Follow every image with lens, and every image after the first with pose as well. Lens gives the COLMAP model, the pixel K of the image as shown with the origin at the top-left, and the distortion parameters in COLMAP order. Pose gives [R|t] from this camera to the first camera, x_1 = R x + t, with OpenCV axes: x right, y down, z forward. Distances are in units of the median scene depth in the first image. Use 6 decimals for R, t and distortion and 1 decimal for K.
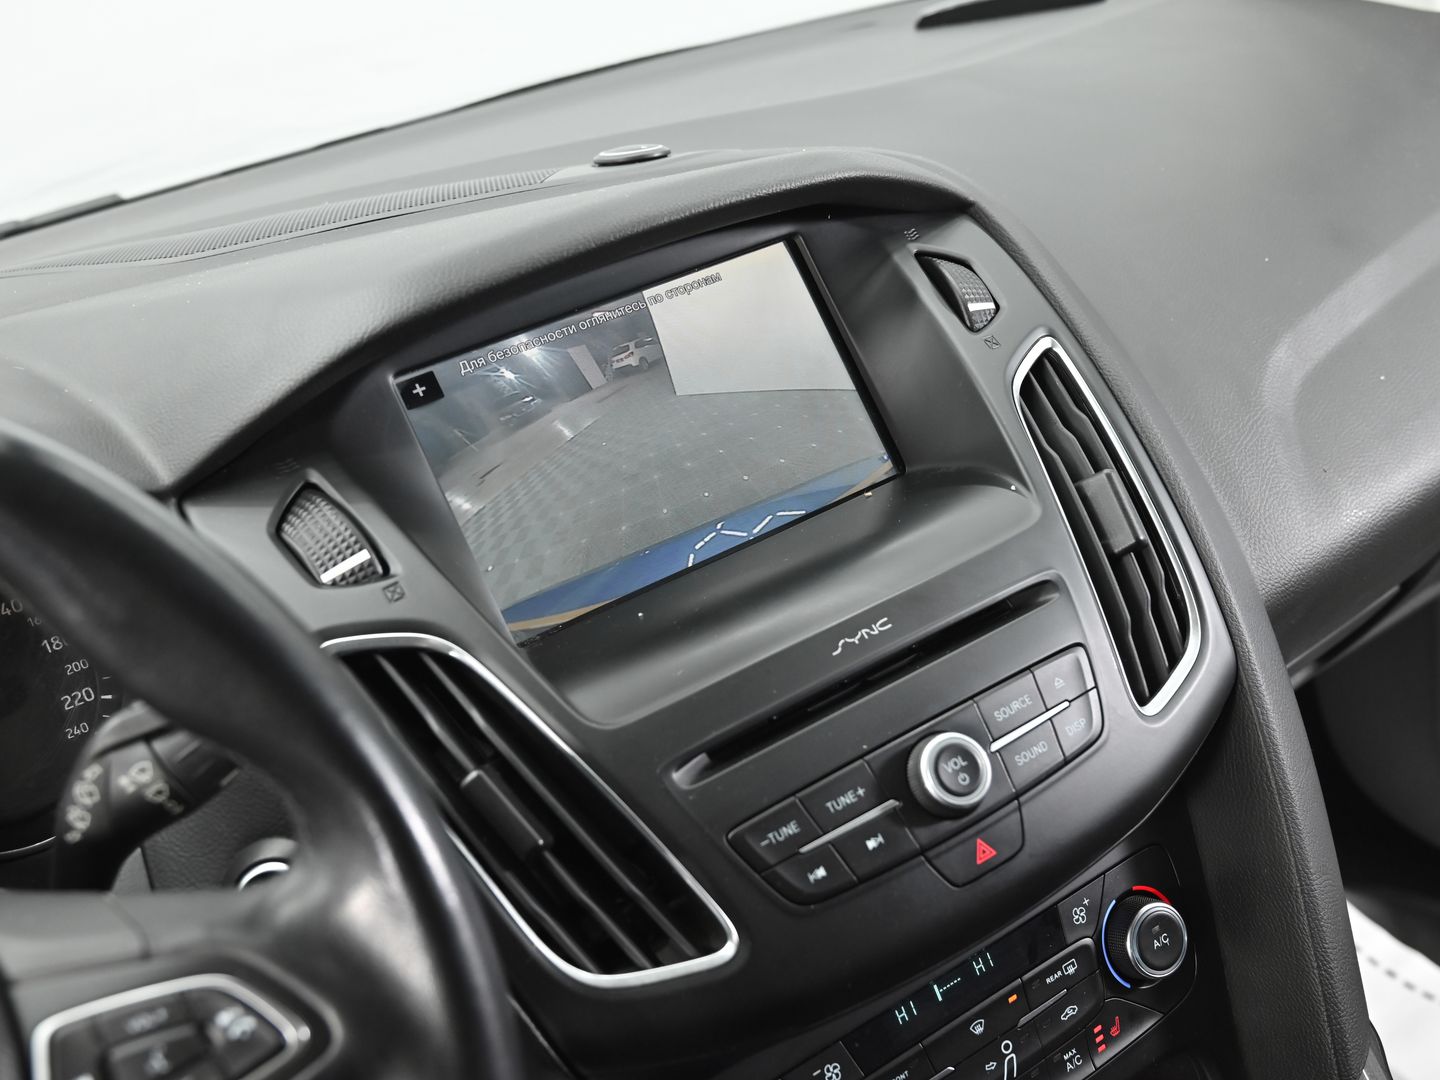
lens RADIAL K [[1572.3, 0, 720.0], [0, 1572.3, 540.0], [0, 0, 1]] dist [0.006892, 0.003273]
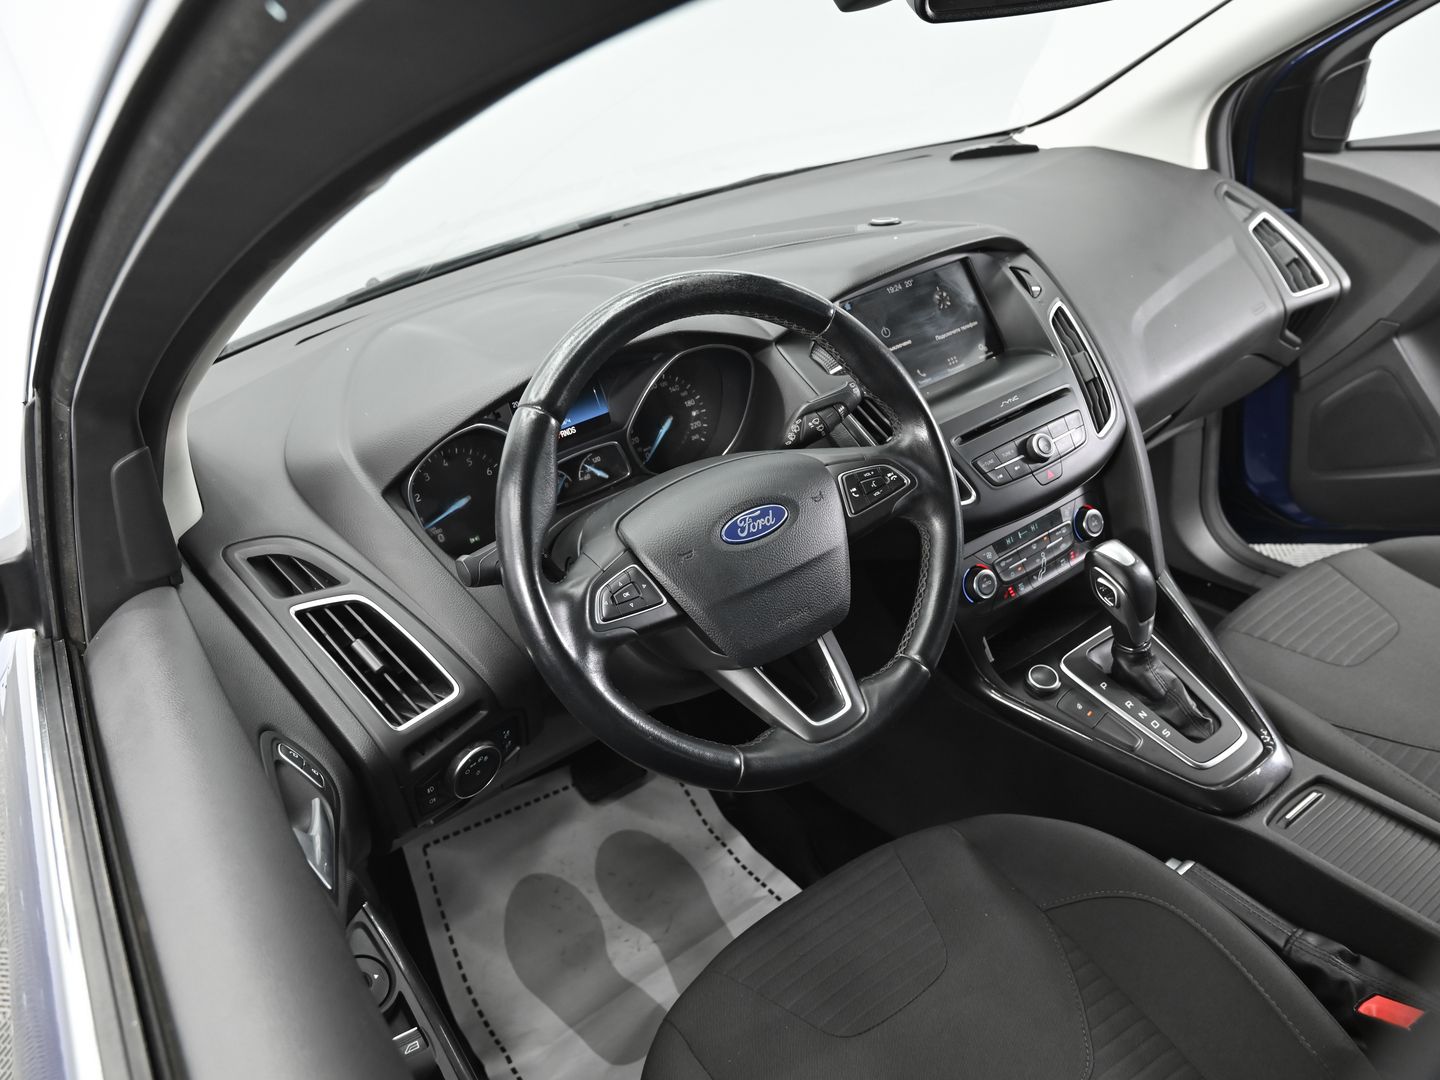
lens RADIAL K [[1077.9, 0, 720.0], [0, 1077.9, 540.0], [0, 0, 1]] dist [-0.006145, -0.001316]
pose [[0.997270, 0.025823, 0.069172, -0.534907], [-0.030554, 0.997202, 0.068225, 0.184904], [-0.067217, -0.070152, 0.995269, -0.888152]]
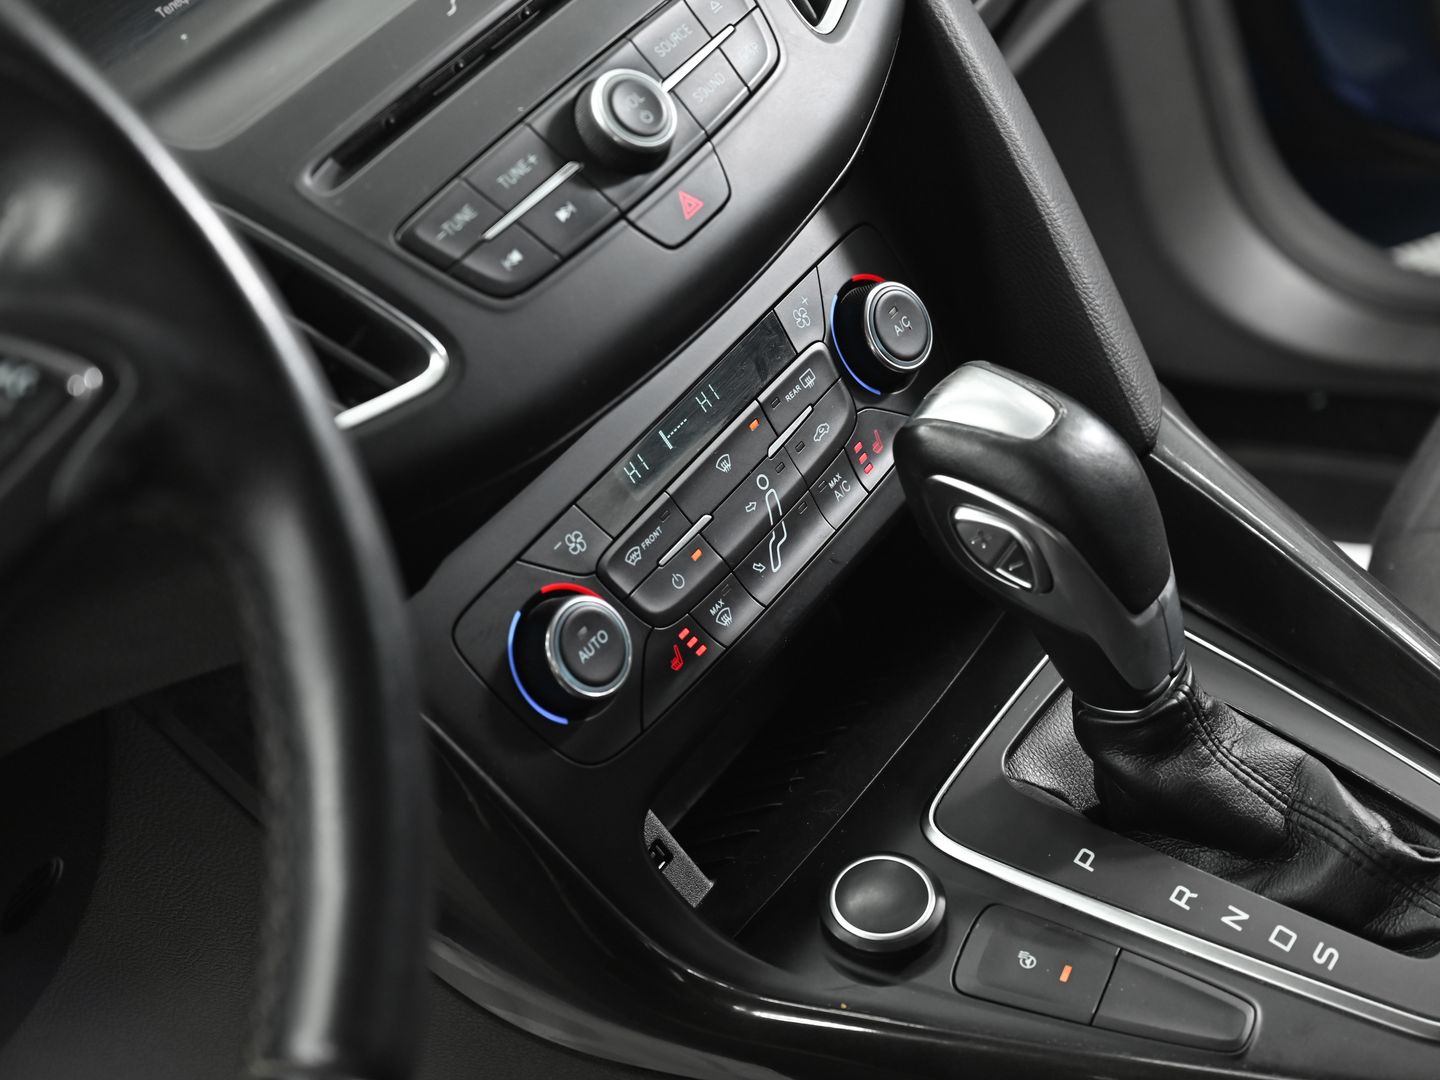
lens RADIAL K [[2825.6, 0, 720.0], [0, 2825.6, 540.0], [0, 0, 1]] dist [0.000308, -0.028456]
pose [[0.924350, -0.264260, 0.275214, -0.245716], [0.248463, 0.964316, 0.091433, 0.216537], [-0.289555, -0.016135, 0.957025, -0.378348]]
